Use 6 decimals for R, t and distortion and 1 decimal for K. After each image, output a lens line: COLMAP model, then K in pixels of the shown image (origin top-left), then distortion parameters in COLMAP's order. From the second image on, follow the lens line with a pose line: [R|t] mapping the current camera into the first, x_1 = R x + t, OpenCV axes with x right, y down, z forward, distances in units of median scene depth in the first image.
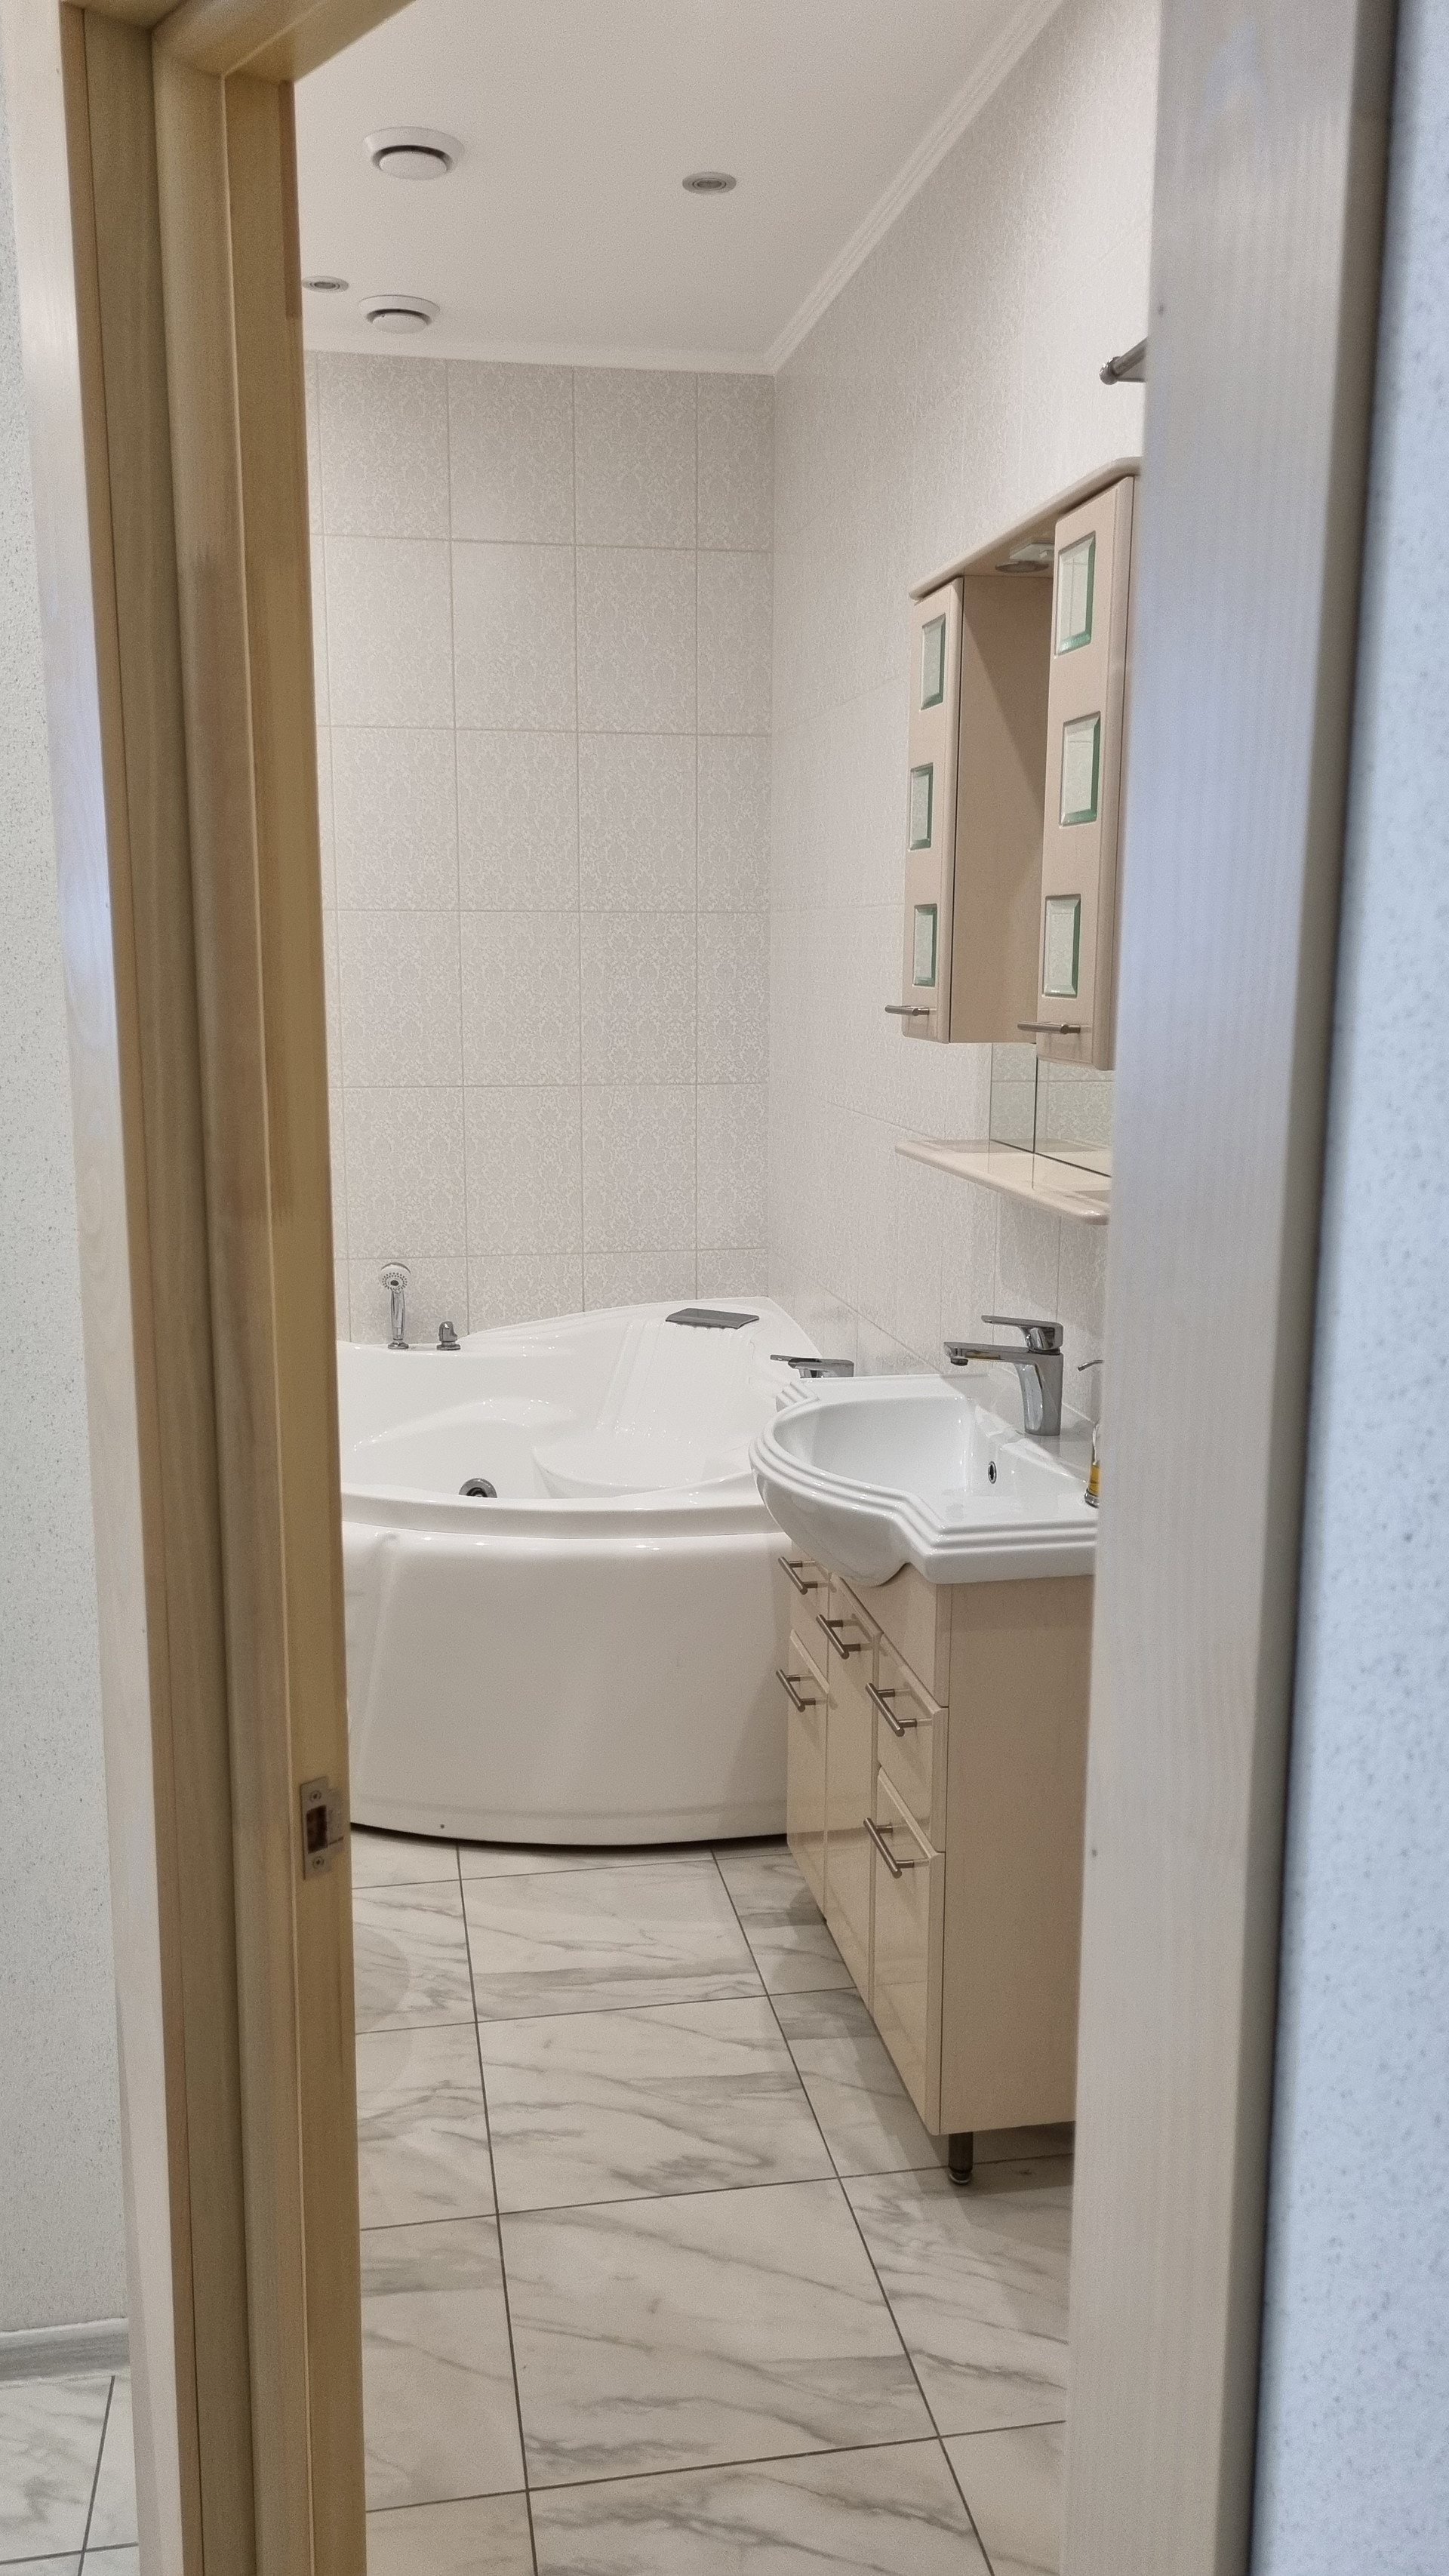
lens RADIAL K [[1935.3, 0, 719.9], [0, 1935.3, 1289.0], [0, 0, 1]] dist [0.040961, -0.033376]
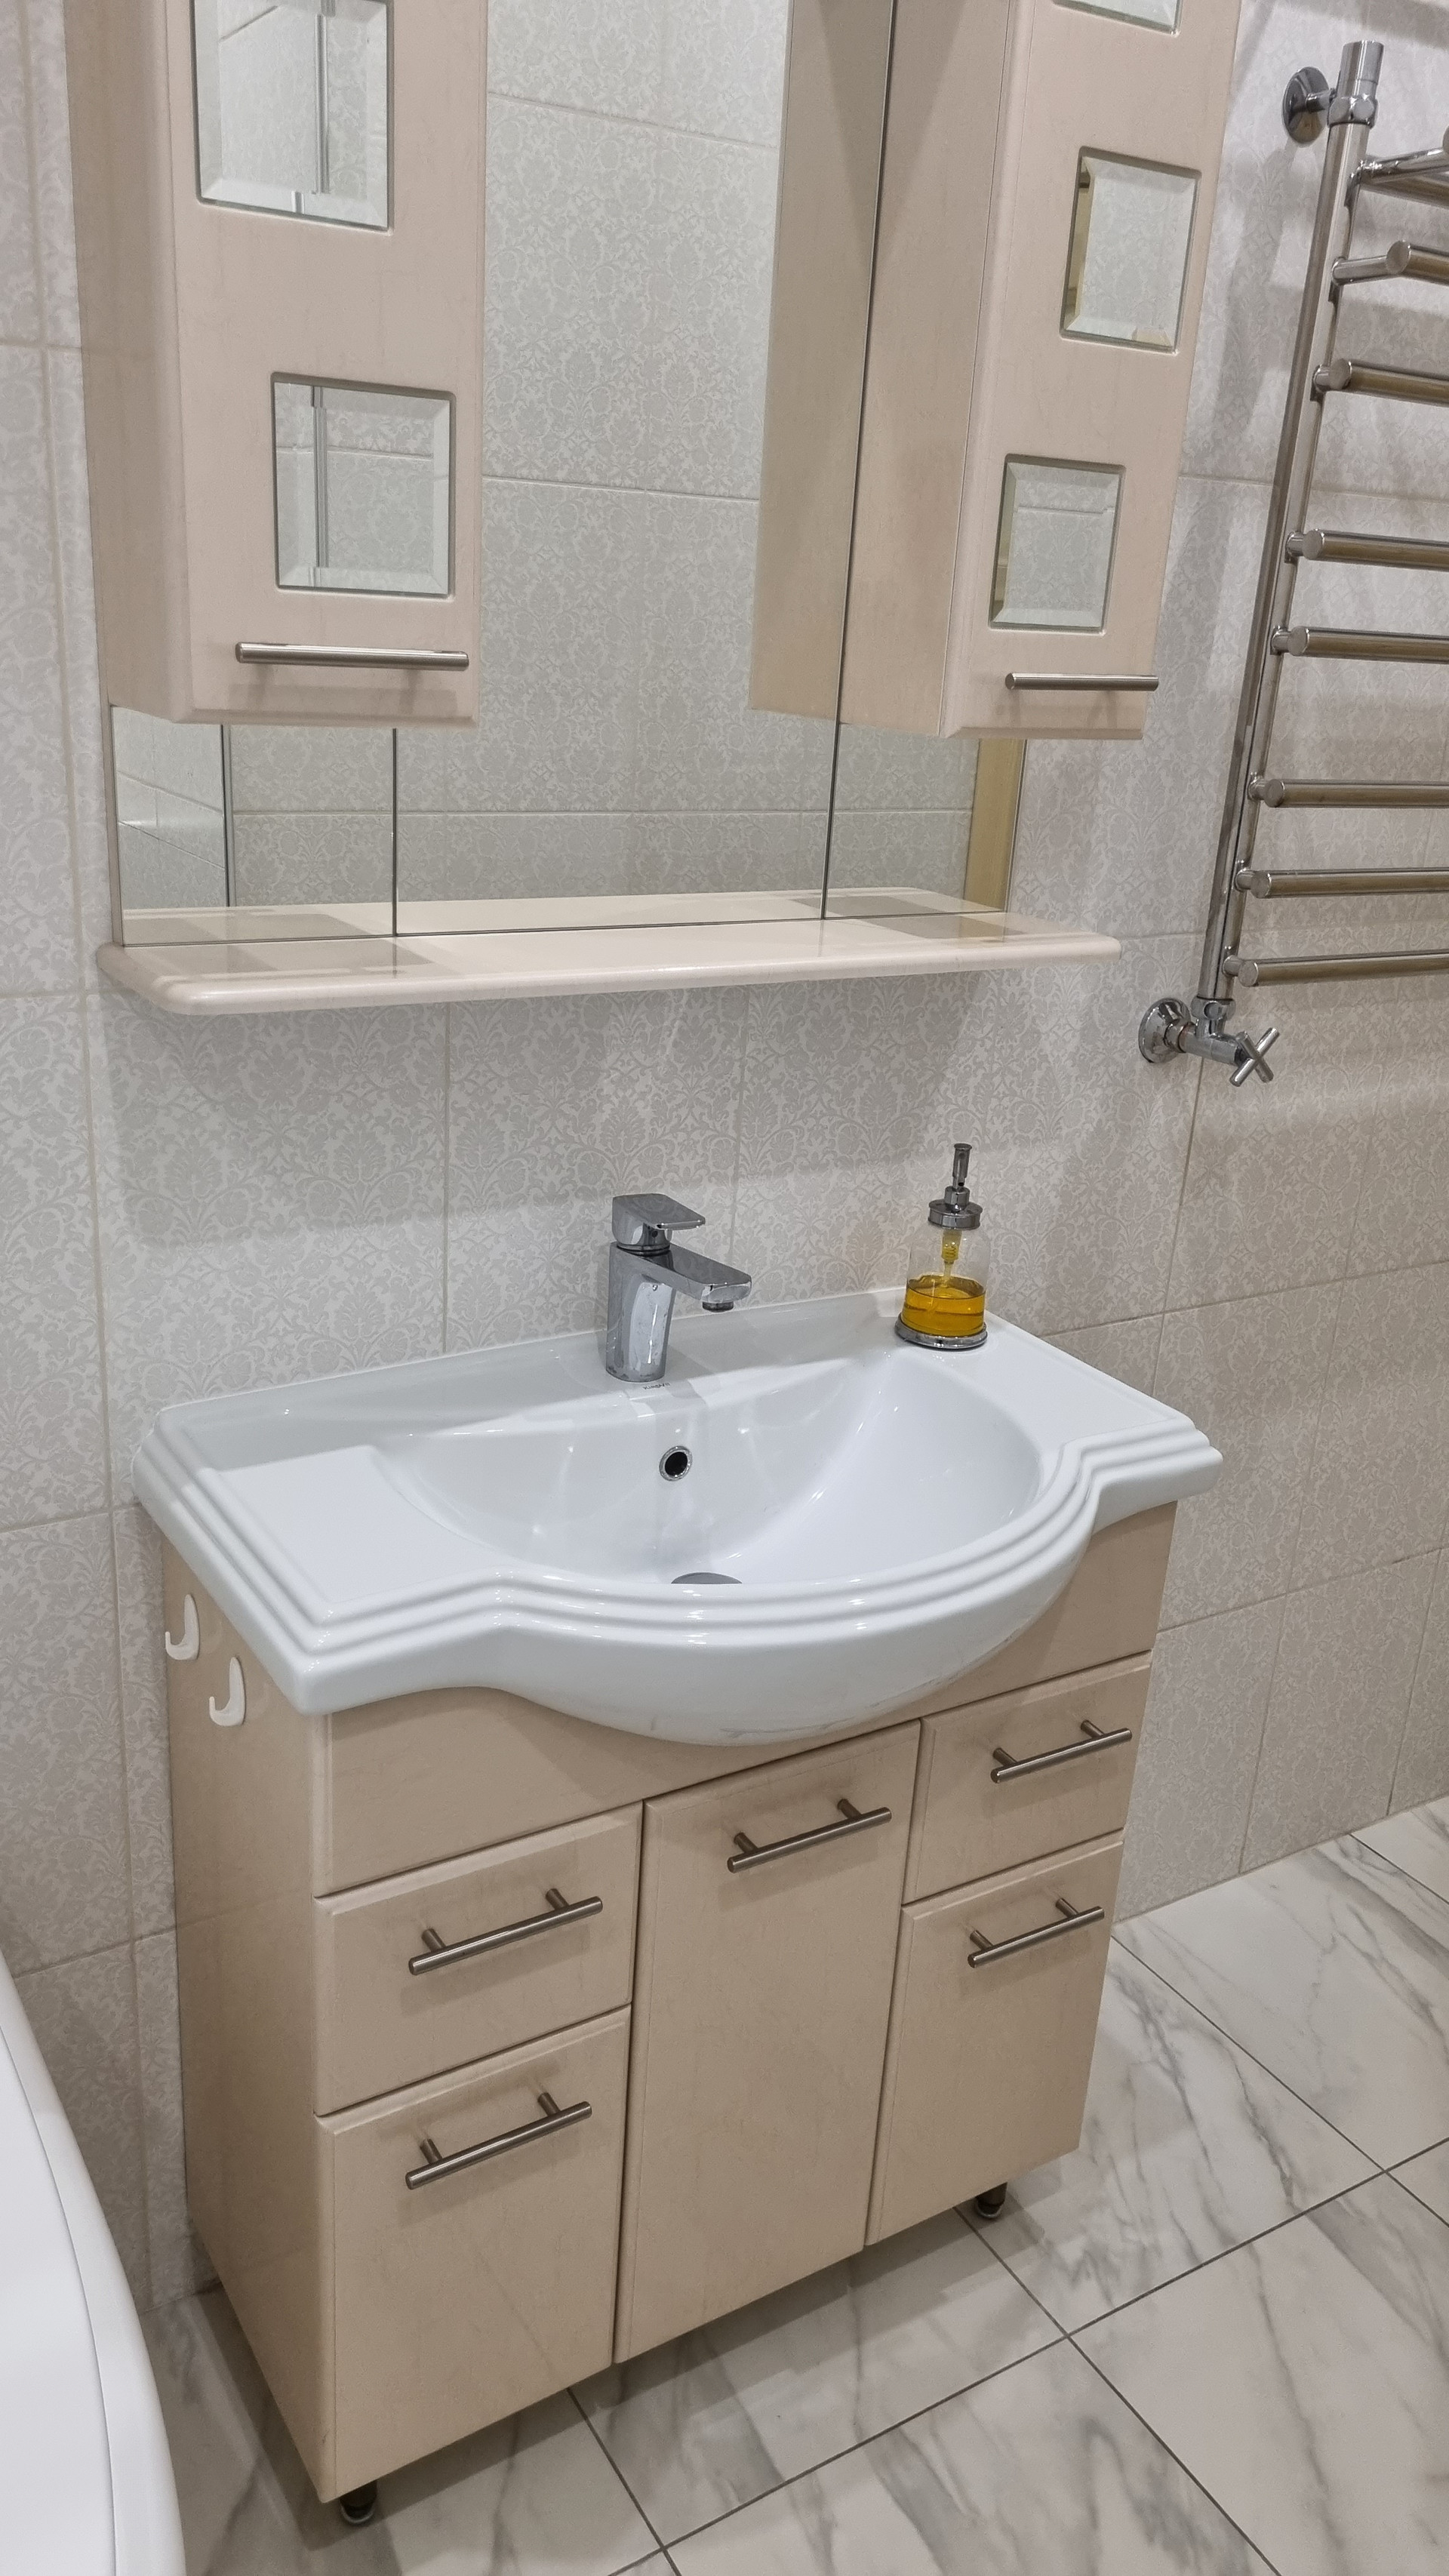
lens RADIAL K [[1935.3, 0, 719.7], [0, 1935.3, 1289.2], [0, 0, 1]] dist [0.040961, -0.033376]
pose [[-0.351424, -0.350056, 0.868310, -0.387852], [0.101197, 0.907830, 0.406945, -0.208594], [-0.930731, 0.230881, -0.283609, 1.227605]]
